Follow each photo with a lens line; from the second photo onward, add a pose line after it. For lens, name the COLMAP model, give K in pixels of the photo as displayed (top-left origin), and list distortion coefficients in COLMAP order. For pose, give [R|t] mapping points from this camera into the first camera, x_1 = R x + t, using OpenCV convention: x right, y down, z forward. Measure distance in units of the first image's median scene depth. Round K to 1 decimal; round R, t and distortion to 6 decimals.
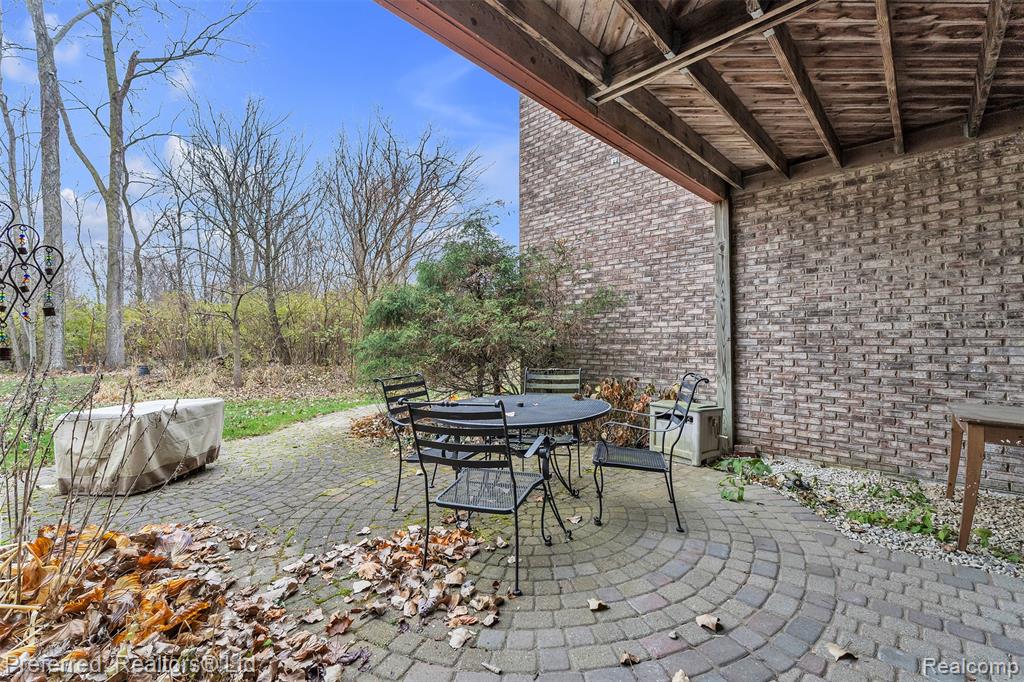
lens RADIAL K [[435.2, 0, 505.7], [0, 435.2, 336.0], [0, 0, 1]] dist [0.001881, 0.001114]
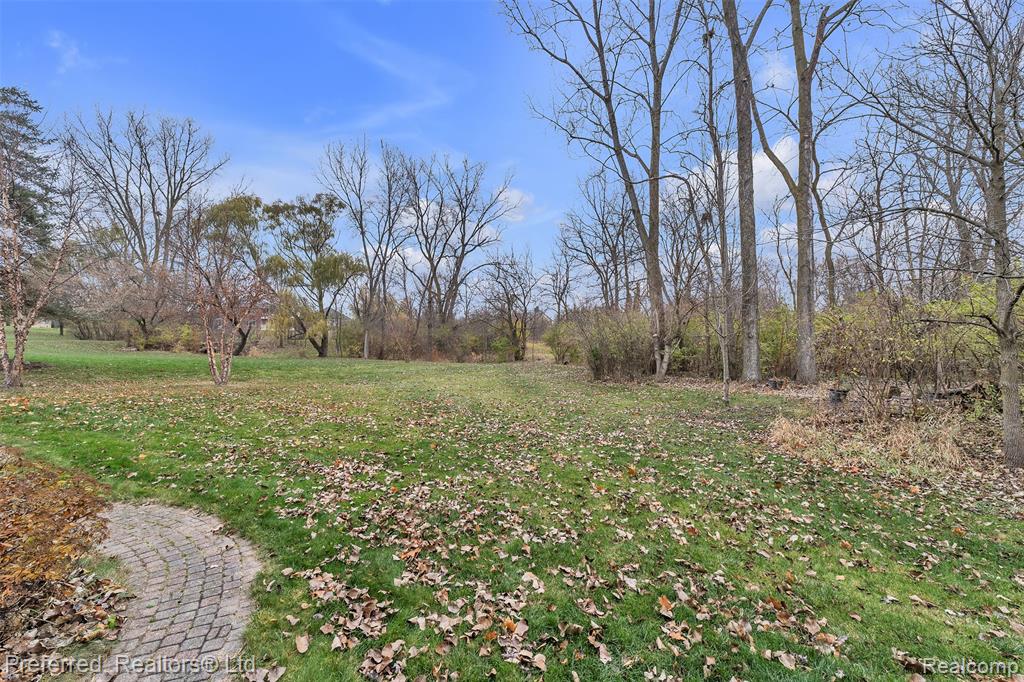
lens RADIAL K [[435.2, 0, 520.5], [0, 435.2, 334.4], [0, 0, 1]] dist [0.001881, 0.001114]
pose [[0.248592, -0.010765, -0.968548, -0.817604], [0.003235, 0.999942, -0.010284, -0.079227], [0.968603, -0.000577, 0.248612, 0.982008]]
